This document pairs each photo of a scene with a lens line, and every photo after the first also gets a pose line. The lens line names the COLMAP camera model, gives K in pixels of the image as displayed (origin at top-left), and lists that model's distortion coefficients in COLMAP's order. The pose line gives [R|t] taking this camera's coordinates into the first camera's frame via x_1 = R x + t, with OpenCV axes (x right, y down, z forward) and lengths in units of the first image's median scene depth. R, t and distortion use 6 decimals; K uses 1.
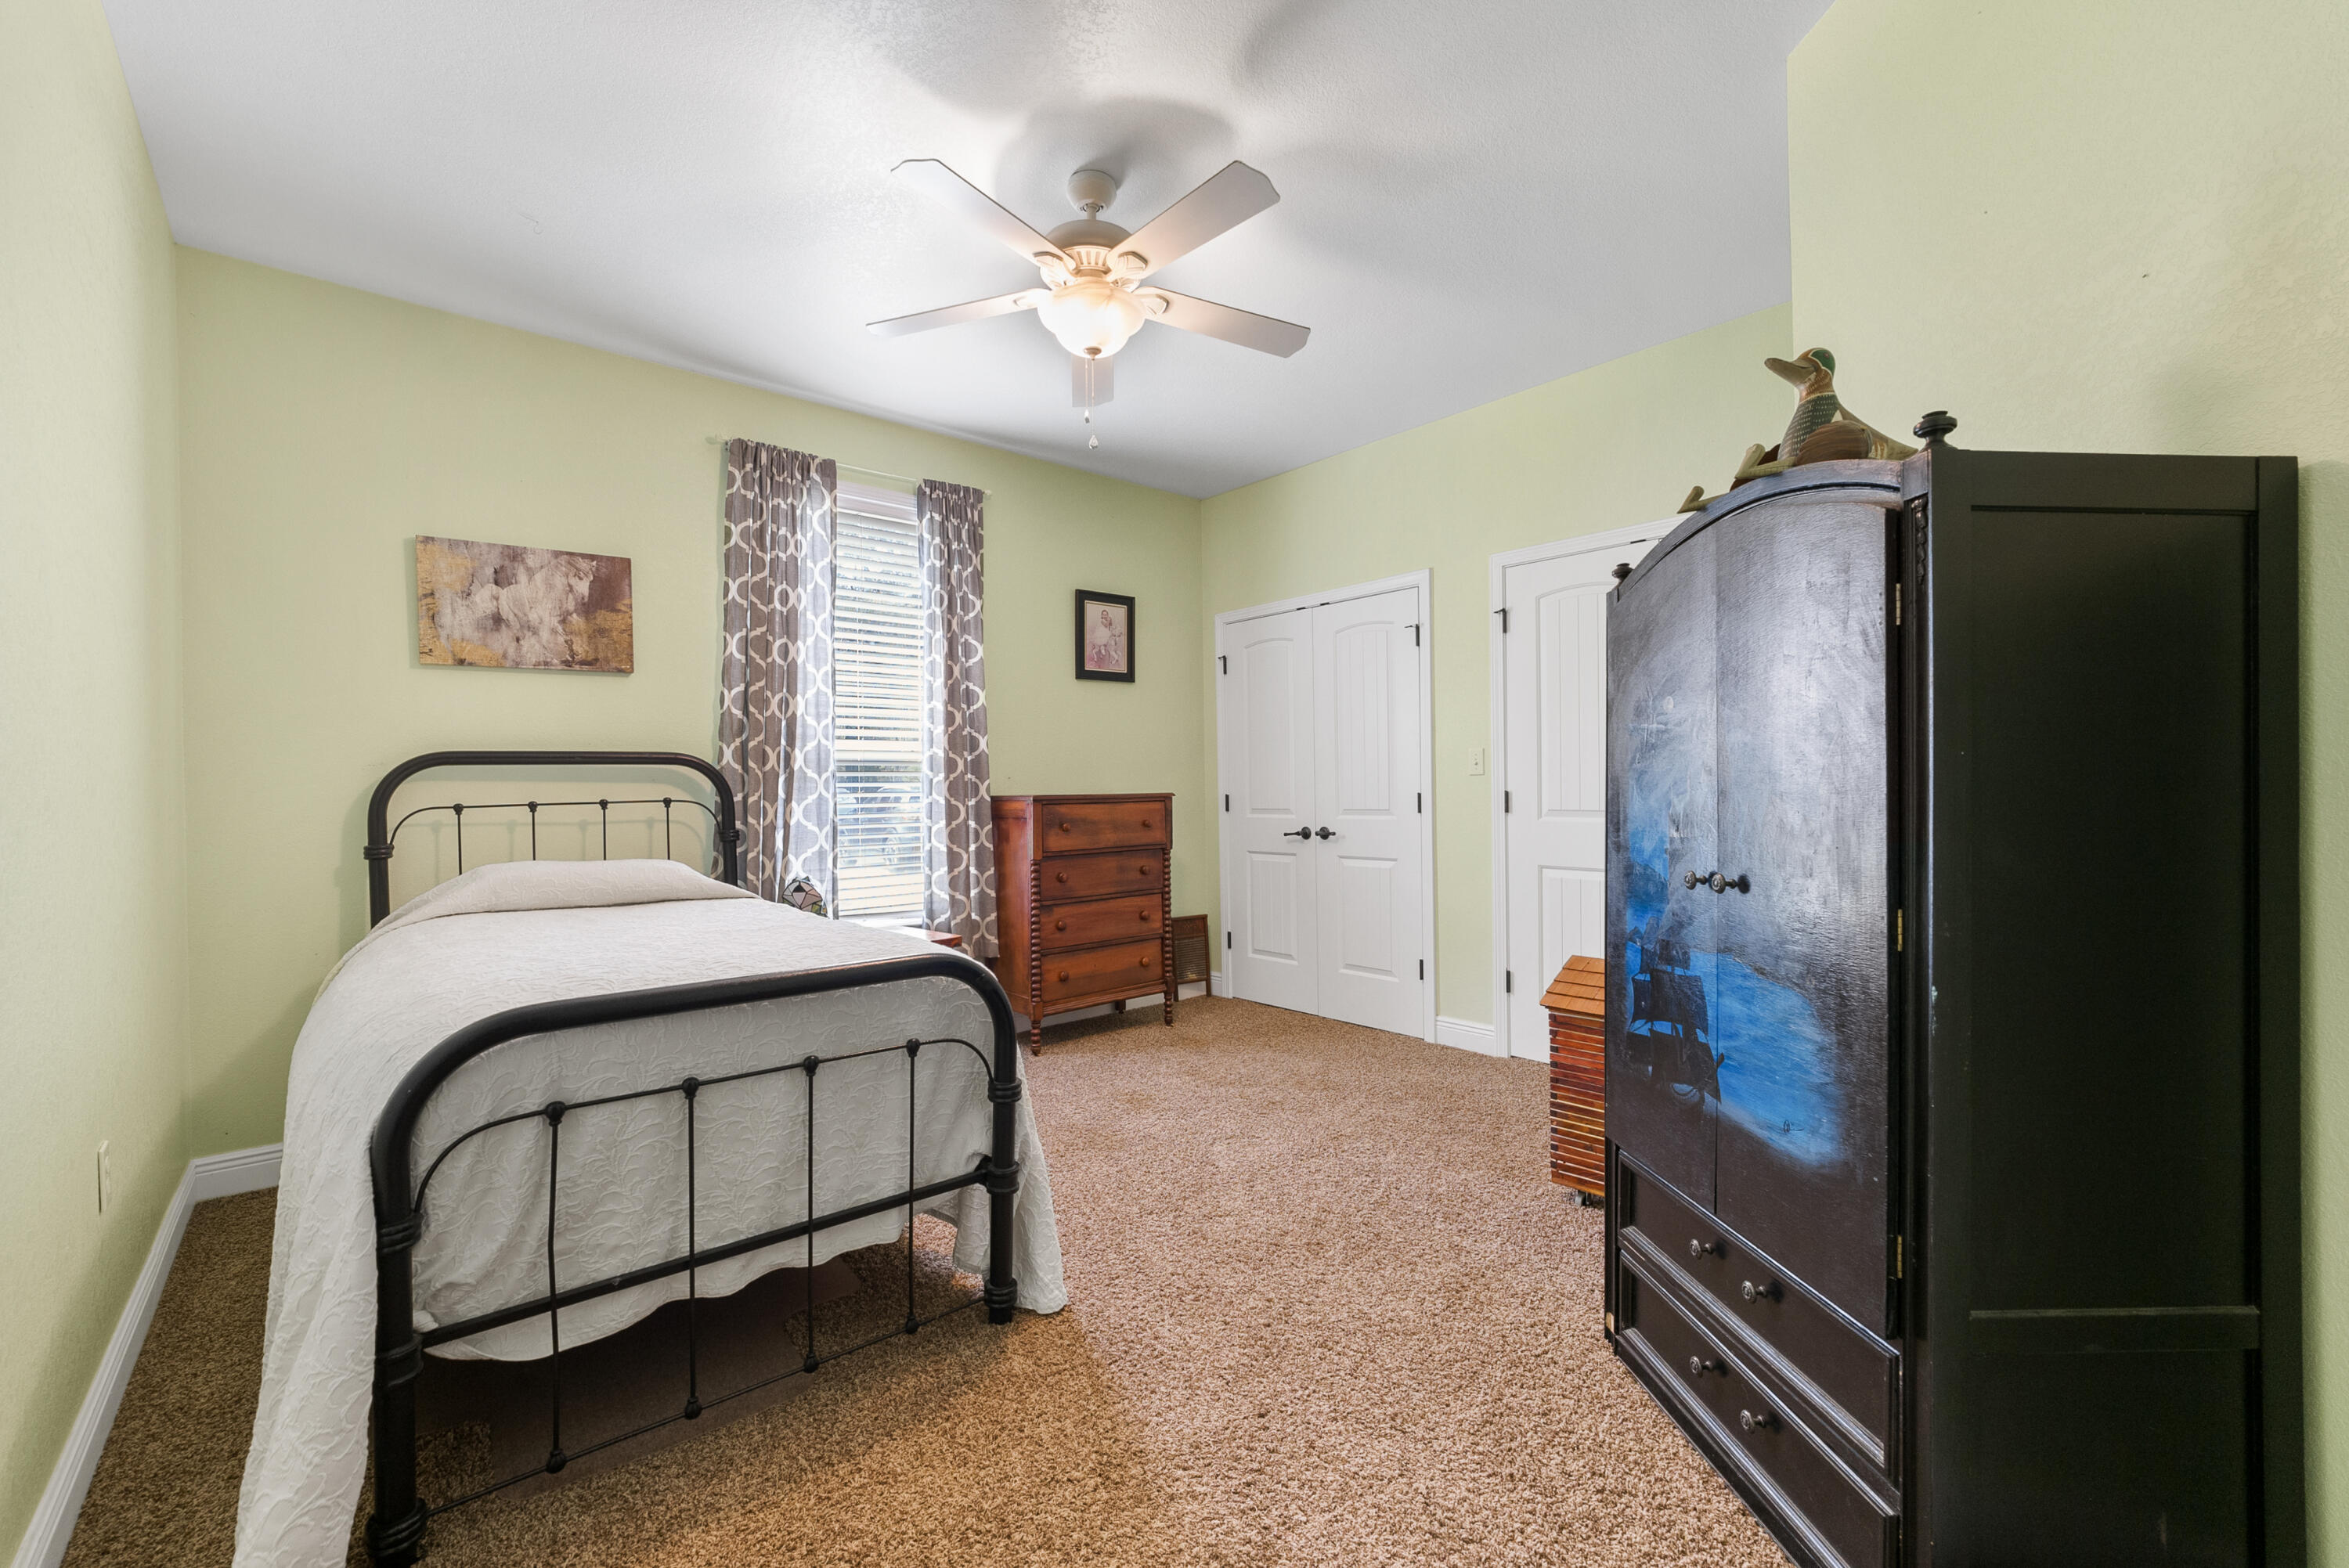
lens RADIAL K [[967.7, 0, 1183.0], [0, 967.7, 770.9], [0, 0, 1]] dist [-0.019800, 0.001692]
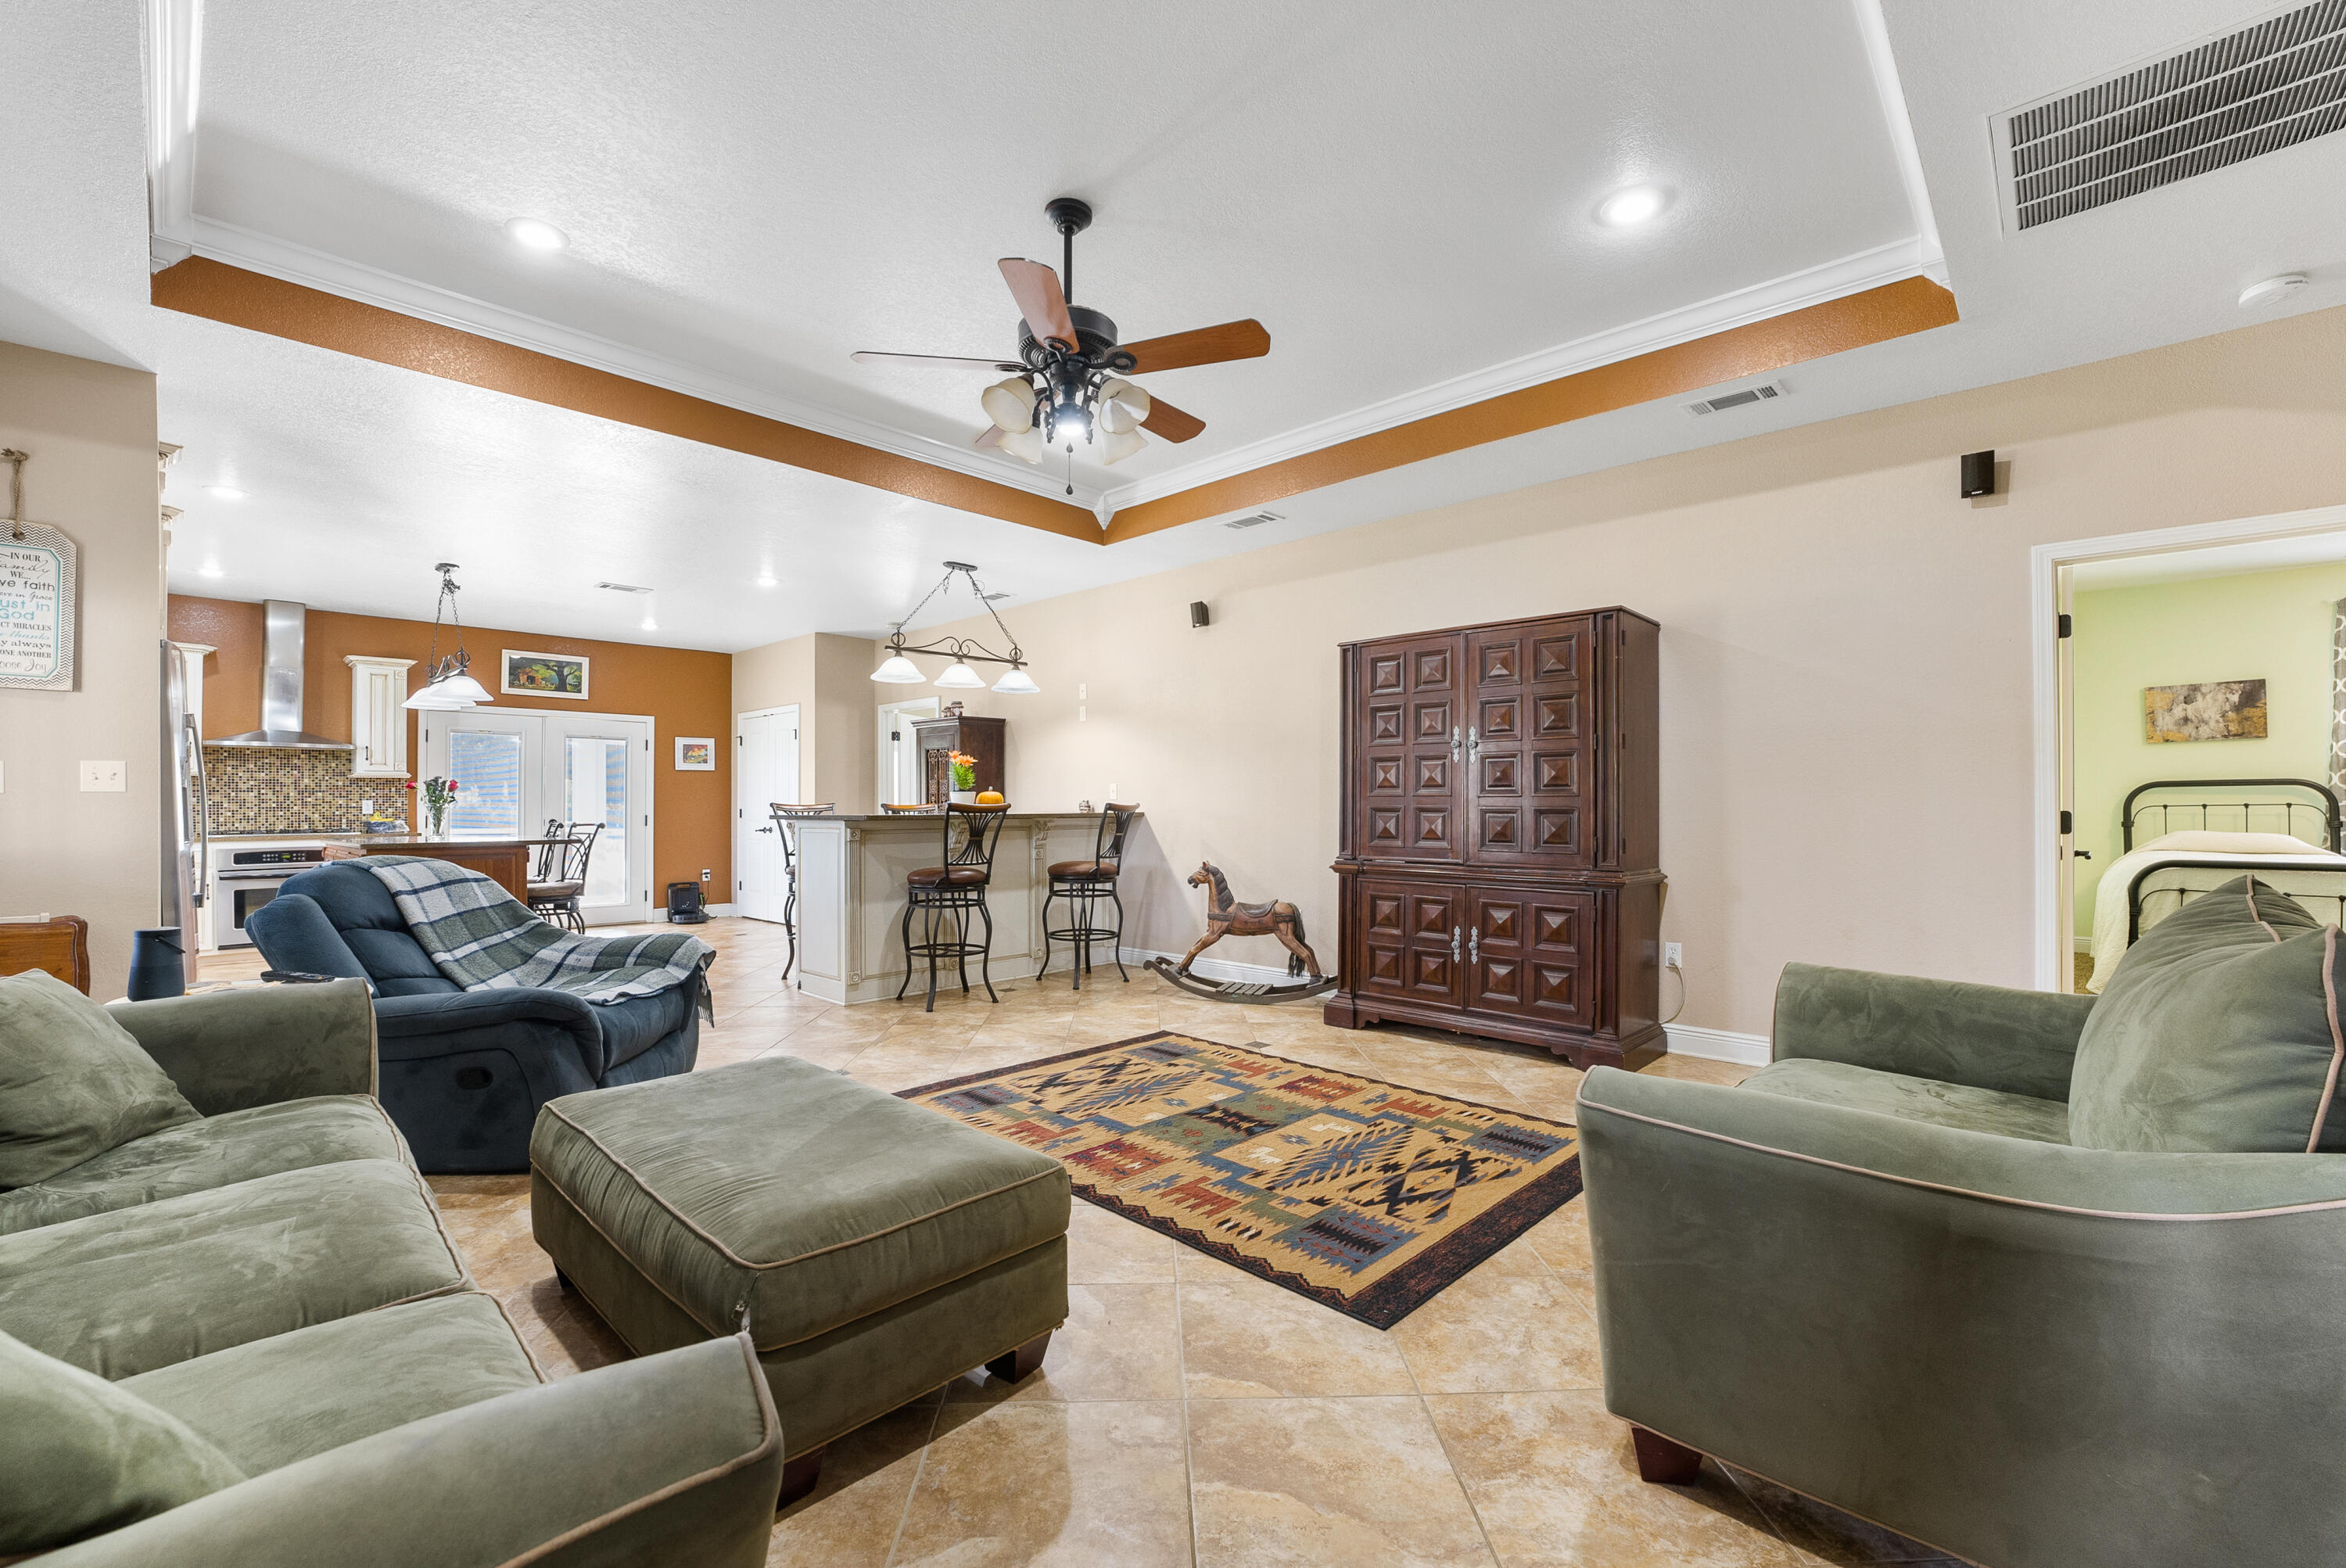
lens RADIAL K [[966.6, 0, 1207.1], [0, 966.6, 816.4], [0, 0, 1]] dist [-0.019800, 0.001692]
pose [[0.106389, 0.019938, -0.994125, 1.163380], [0.011312, 0.999710, 0.021261, -0.009747], [0.994260, -0.013507, 0.106133, -1.406159]]
